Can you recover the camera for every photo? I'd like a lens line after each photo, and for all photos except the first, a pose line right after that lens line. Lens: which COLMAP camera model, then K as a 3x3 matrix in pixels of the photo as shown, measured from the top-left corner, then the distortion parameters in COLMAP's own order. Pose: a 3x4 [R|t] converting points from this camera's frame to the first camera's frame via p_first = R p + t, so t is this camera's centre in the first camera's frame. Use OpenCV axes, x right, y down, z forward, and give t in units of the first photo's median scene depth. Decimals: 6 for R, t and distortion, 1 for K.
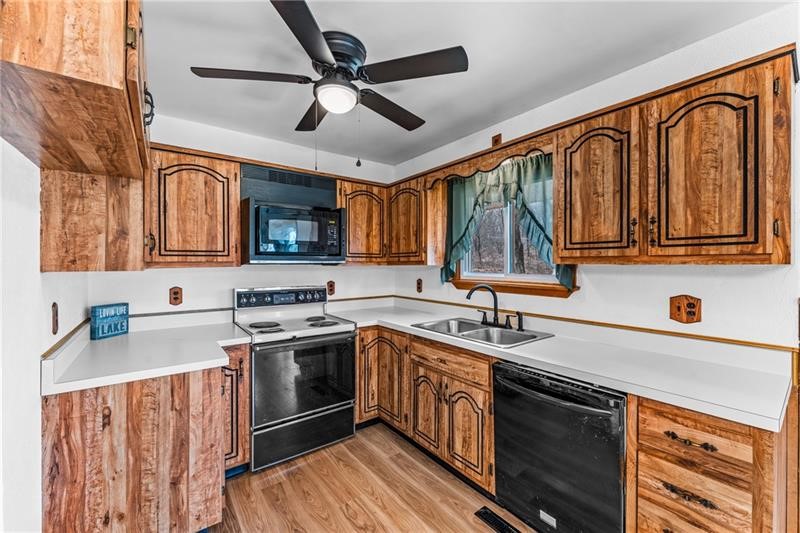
lens RADIAL K [[315.7, 0, 398.4], [0, 315.7, 262.6], [0, 0, 1]] dist [-0.004574, 0.000024]
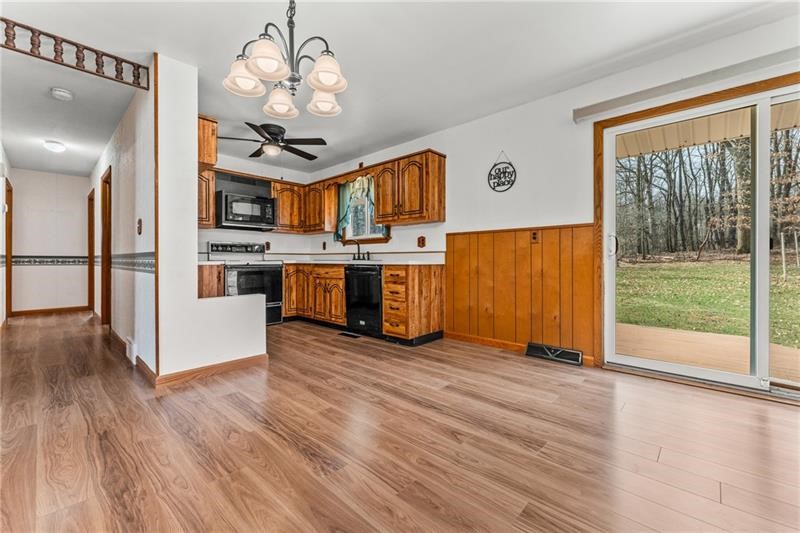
lens RADIAL K [[328.1, 0, 416.3], [0, 328.1, 257.2], [0, 0, 1]] dist [-0.000213, -0.000220]
pose [[0.974325, -0.005077, 0.225091, 0.215498], [0.008546, 0.999859, -0.014439, 0.231829], [-0.224986, 0.015992, 0.974231, -1.159715]]
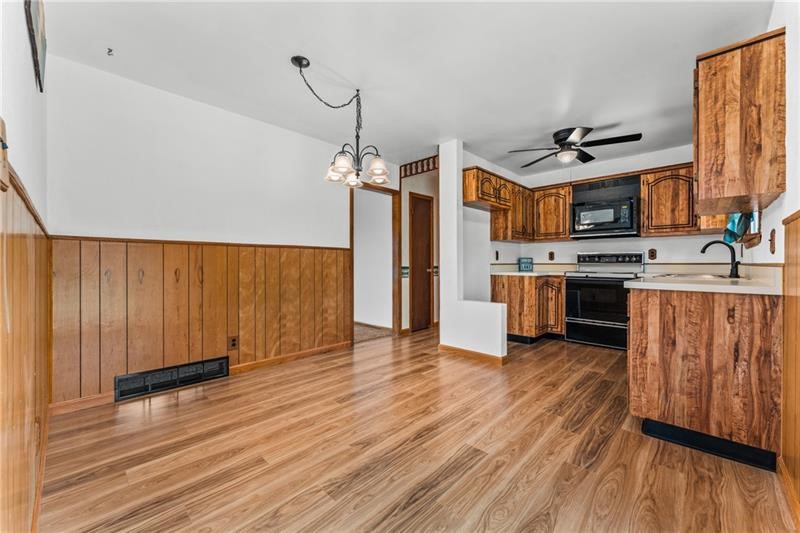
lens RADIAL K [[344.8, 0, 379.5], [0, 344.8, 264.9], [0, 0, 1]] dist [-0.001108, -0.000265]
pose [[0.107551, -0.002559, -0.994196, 1.495080], [-0.002349, 0.999993, -0.002828, 0.179703], [0.994197, 0.002639, 0.107544, -0.394680]]
